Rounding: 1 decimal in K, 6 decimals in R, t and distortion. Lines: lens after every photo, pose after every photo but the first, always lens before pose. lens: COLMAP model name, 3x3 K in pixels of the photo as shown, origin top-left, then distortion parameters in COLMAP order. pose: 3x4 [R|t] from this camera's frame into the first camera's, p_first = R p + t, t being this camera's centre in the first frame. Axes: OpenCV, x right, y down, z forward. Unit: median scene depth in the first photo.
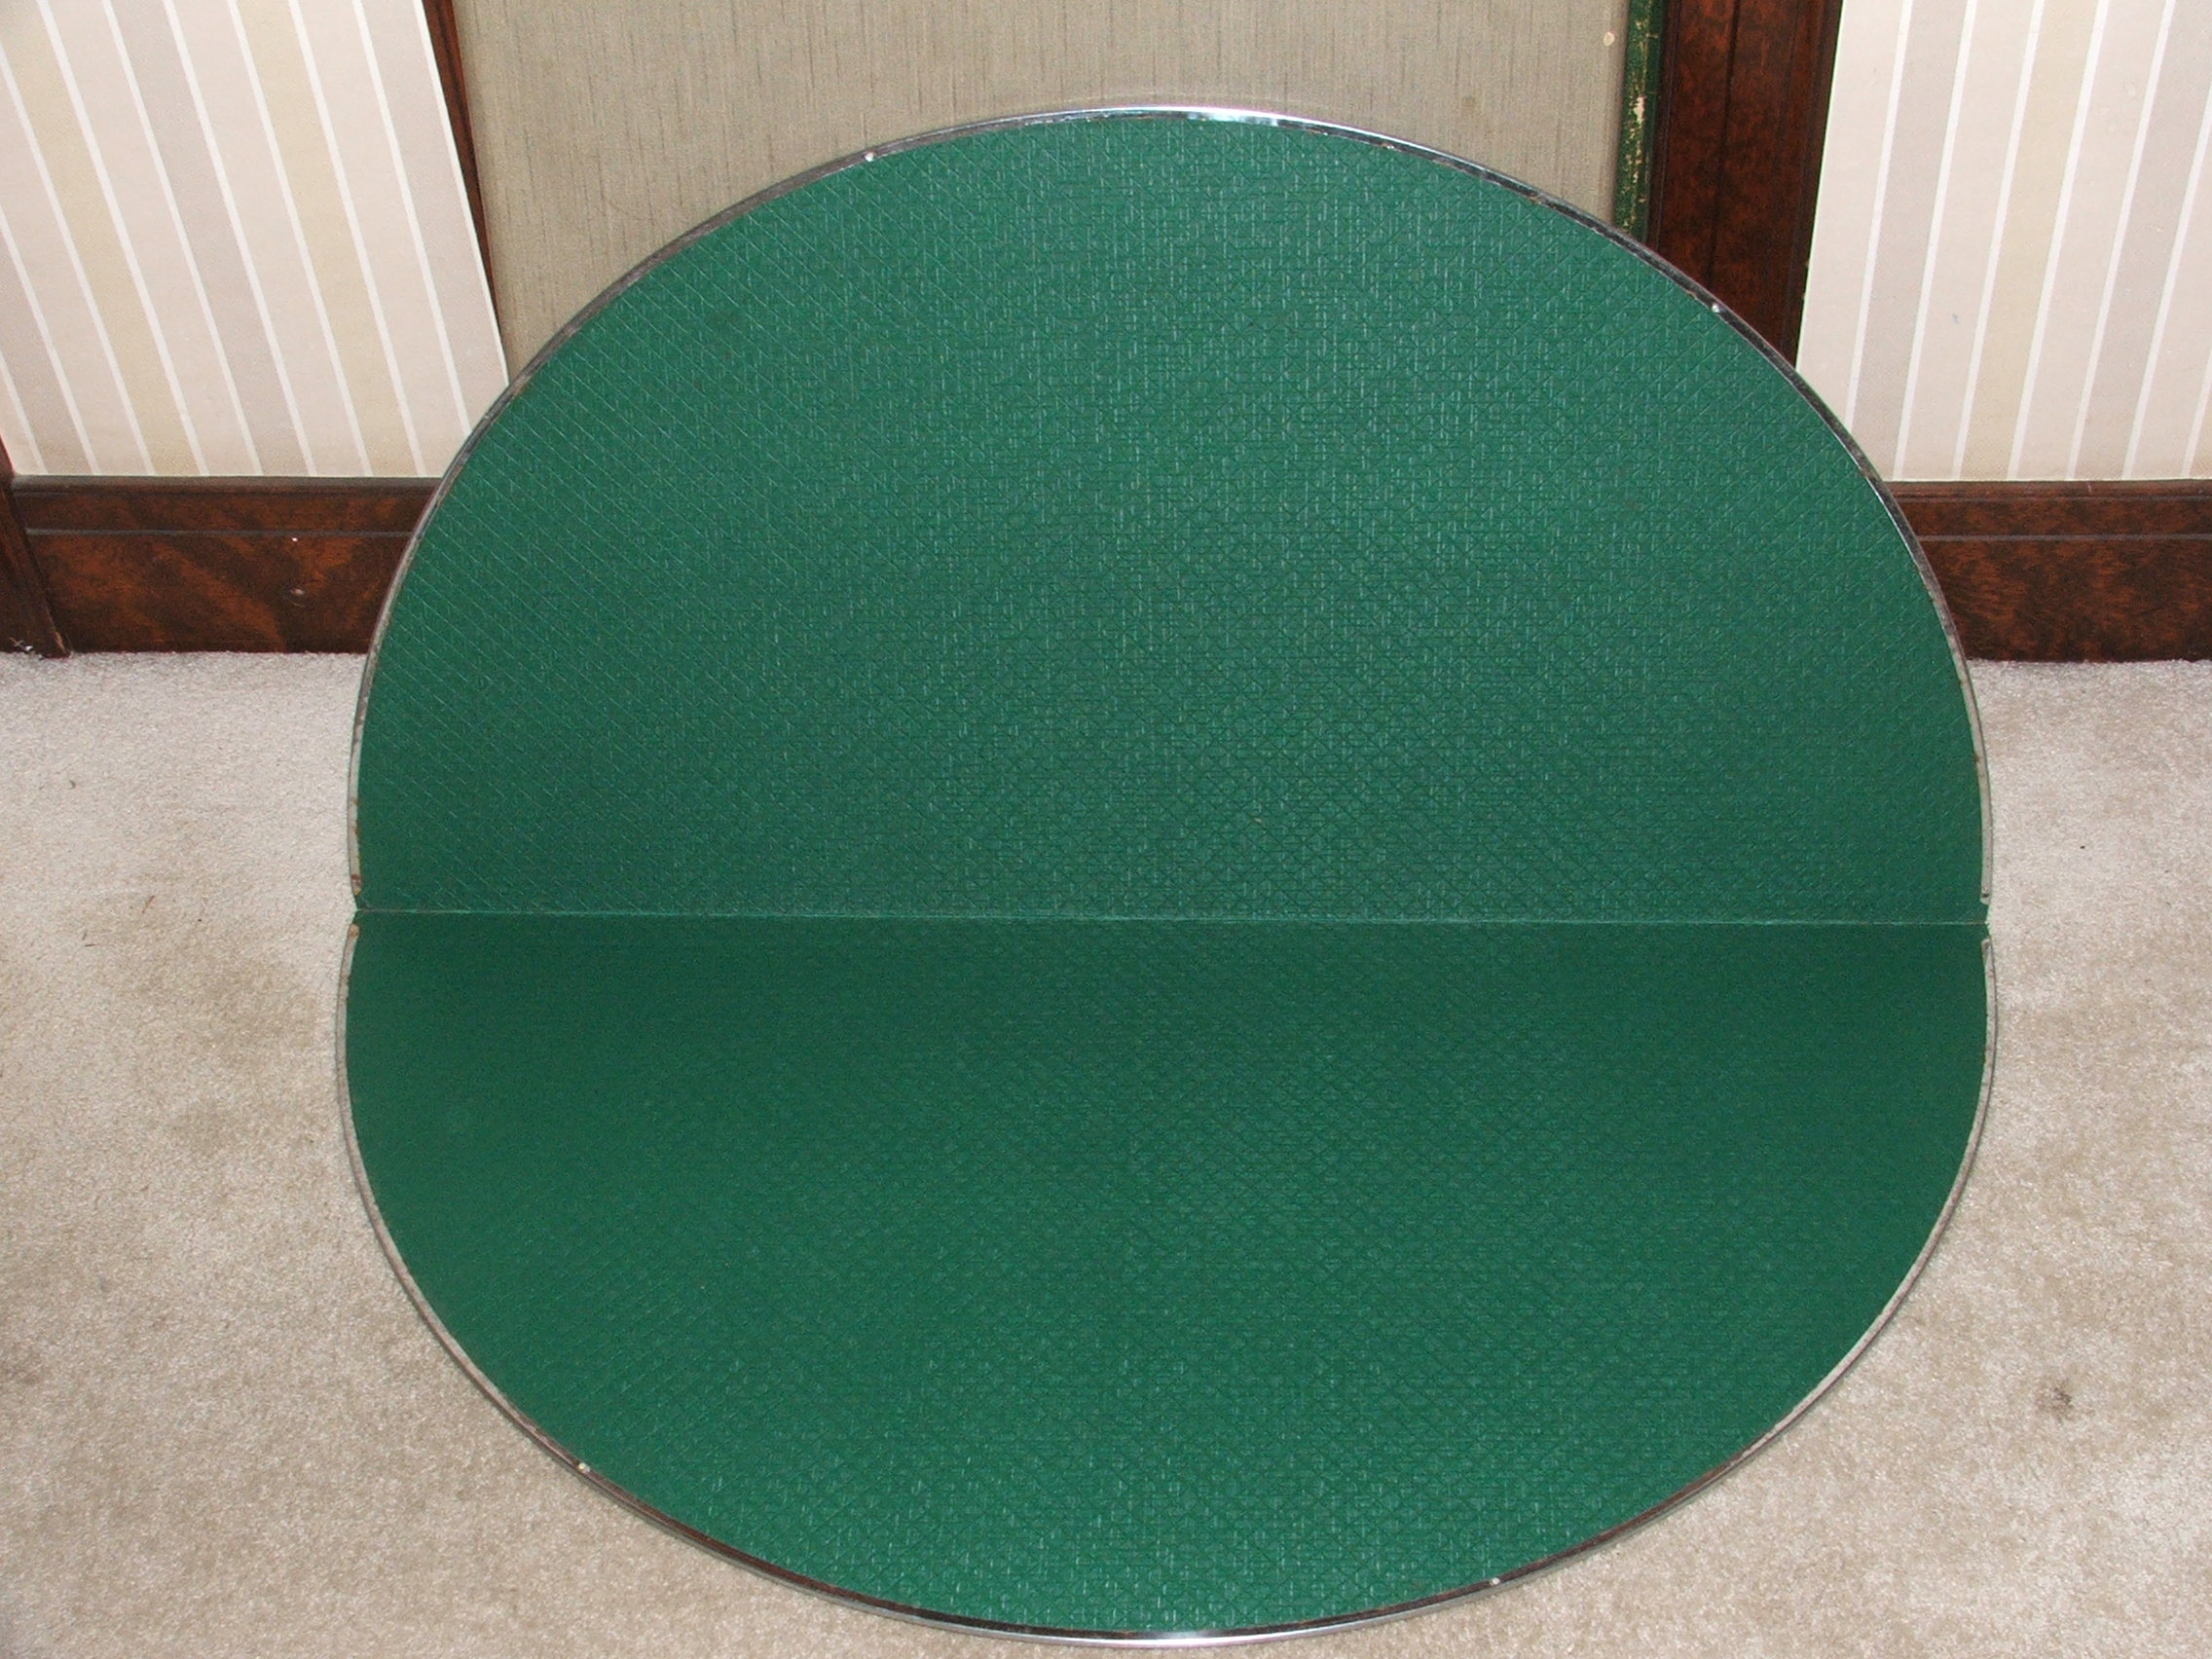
lens RADIAL K [[3074.0, 0, 1112.5], [0, 3074.0, 828.6], [0, 0, 1]] dist [-0.016104, 0.000000]
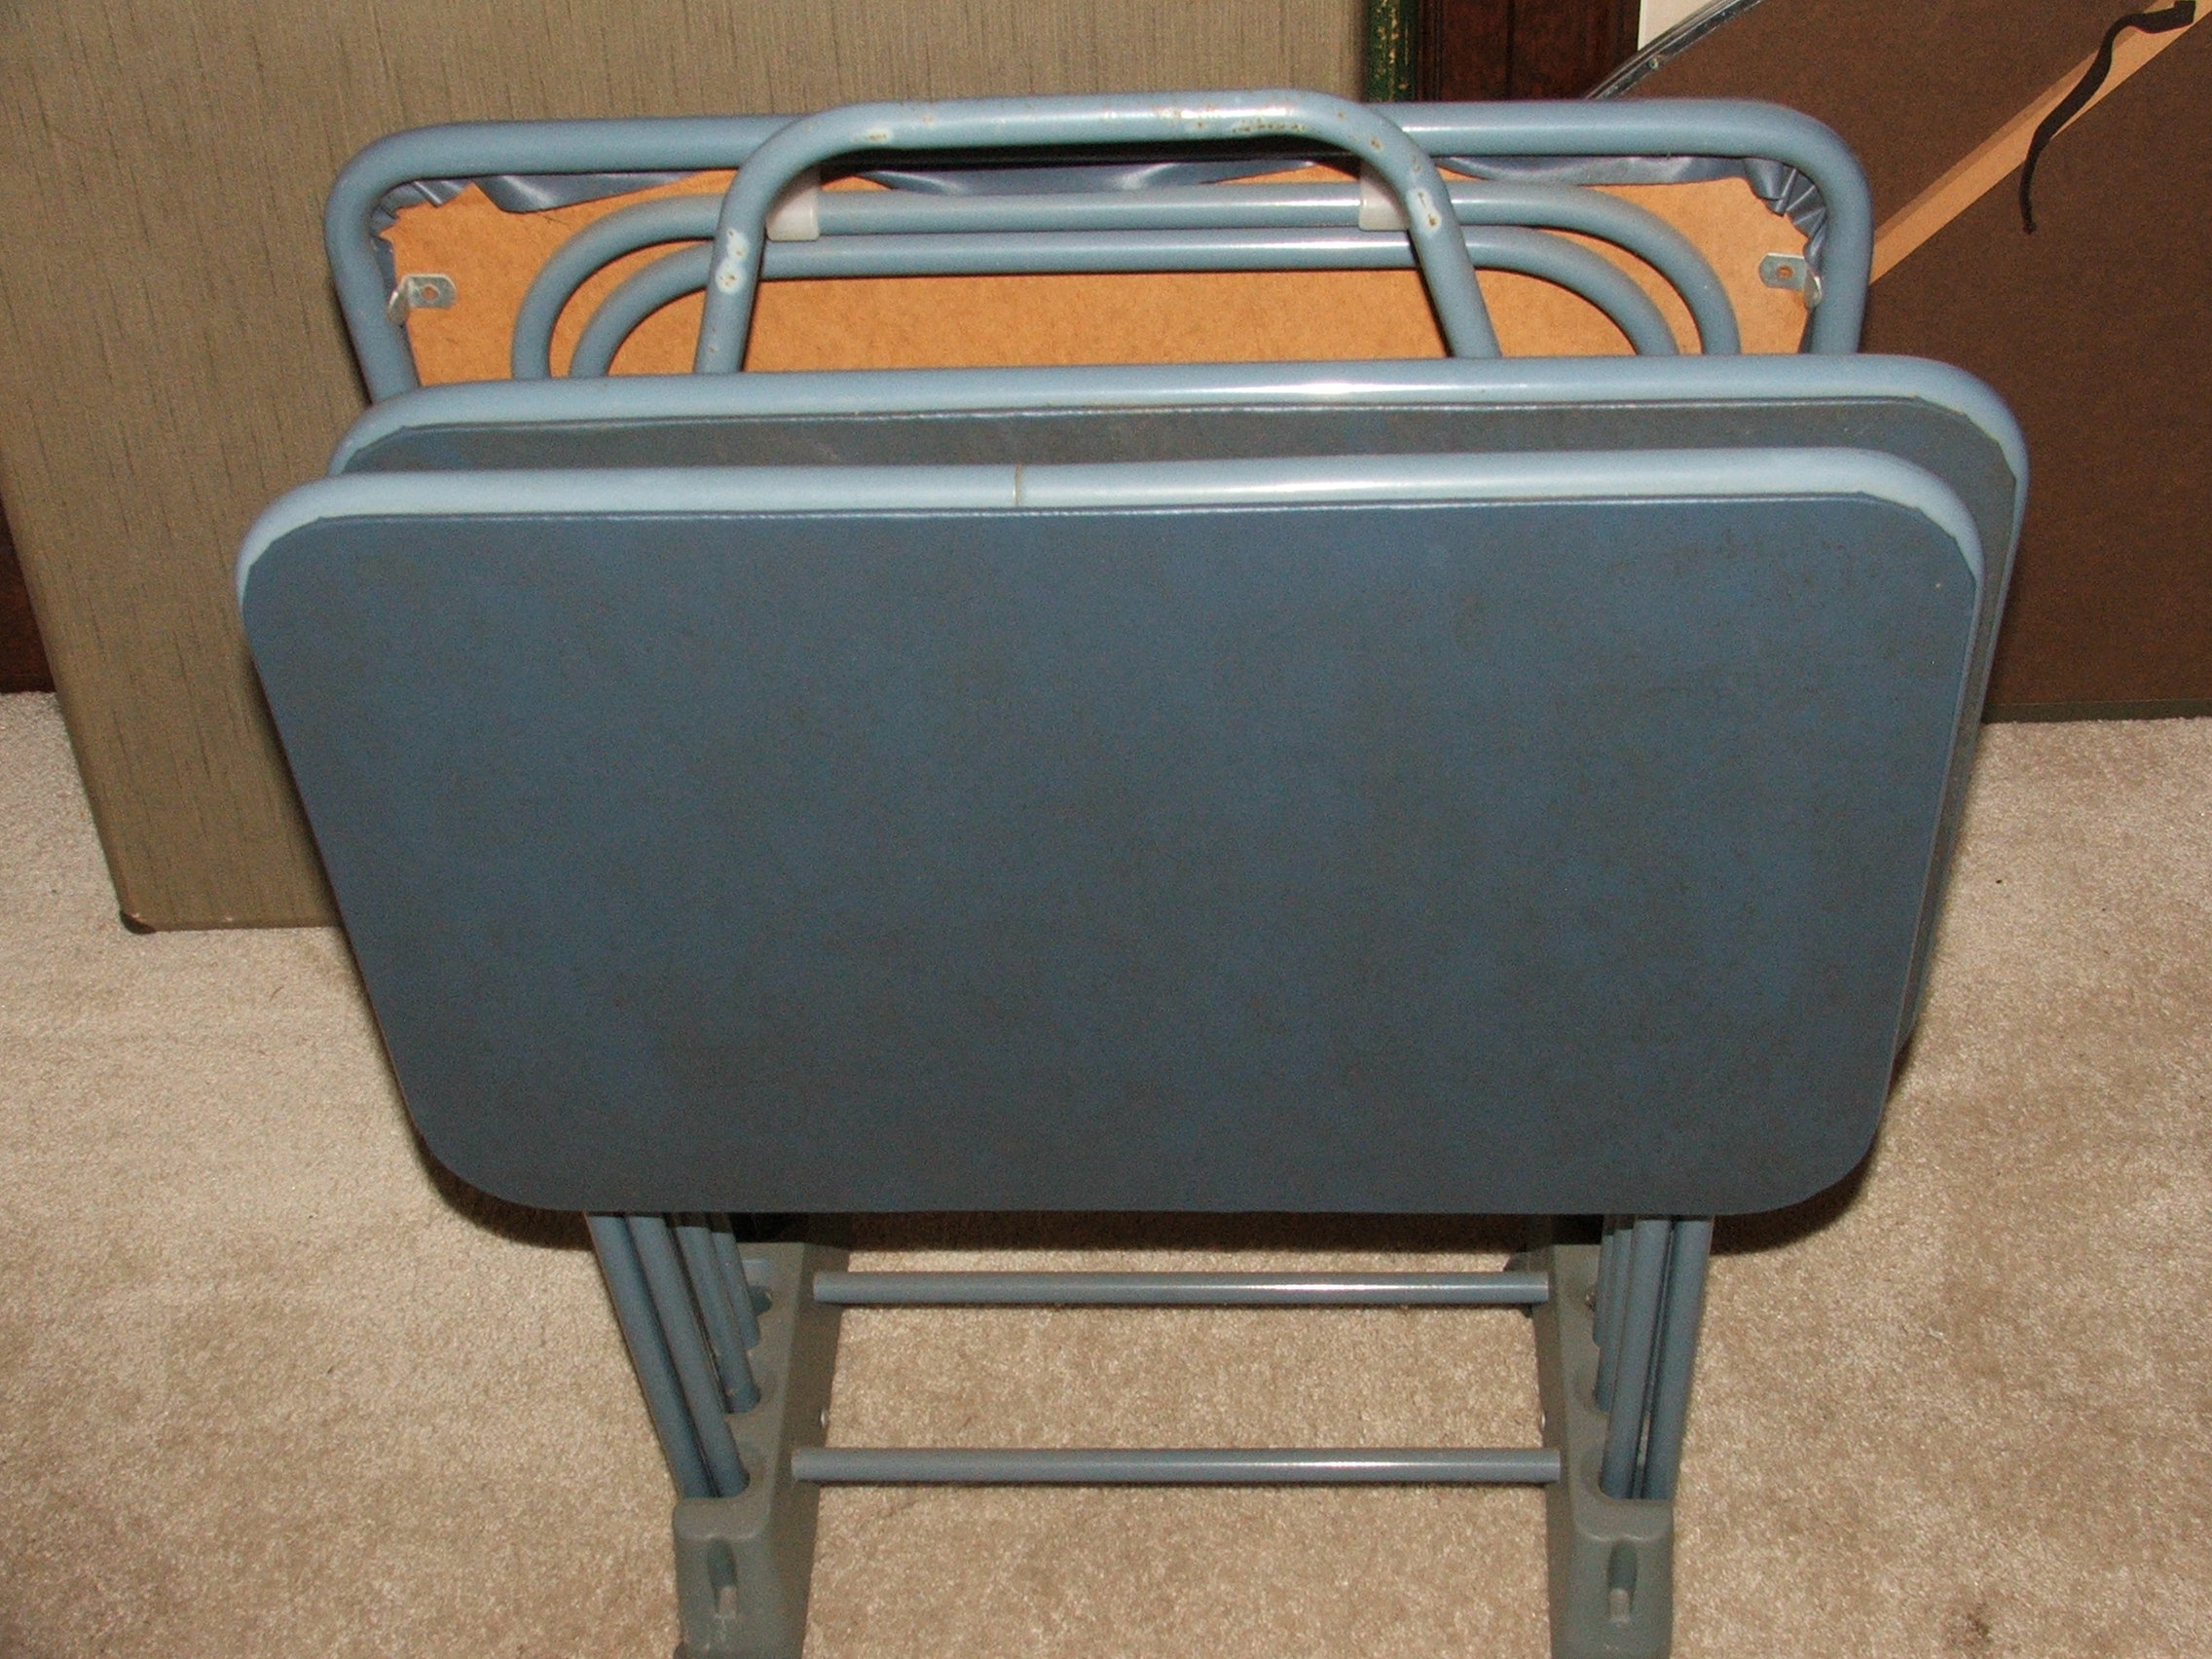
lens RADIAL K [[3074.0, 0, 1109.3], [0, 3074.0, 833.9], [0, 0, 1]] dist [-0.016104, 0.000000]
pose [[0.999442, -0.031885, 0.009992, 0.087145], [0.031576, 0.999060, 0.029702, -0.043276], [-0.010930, -0.029370, 0.999509, 0.229851]]
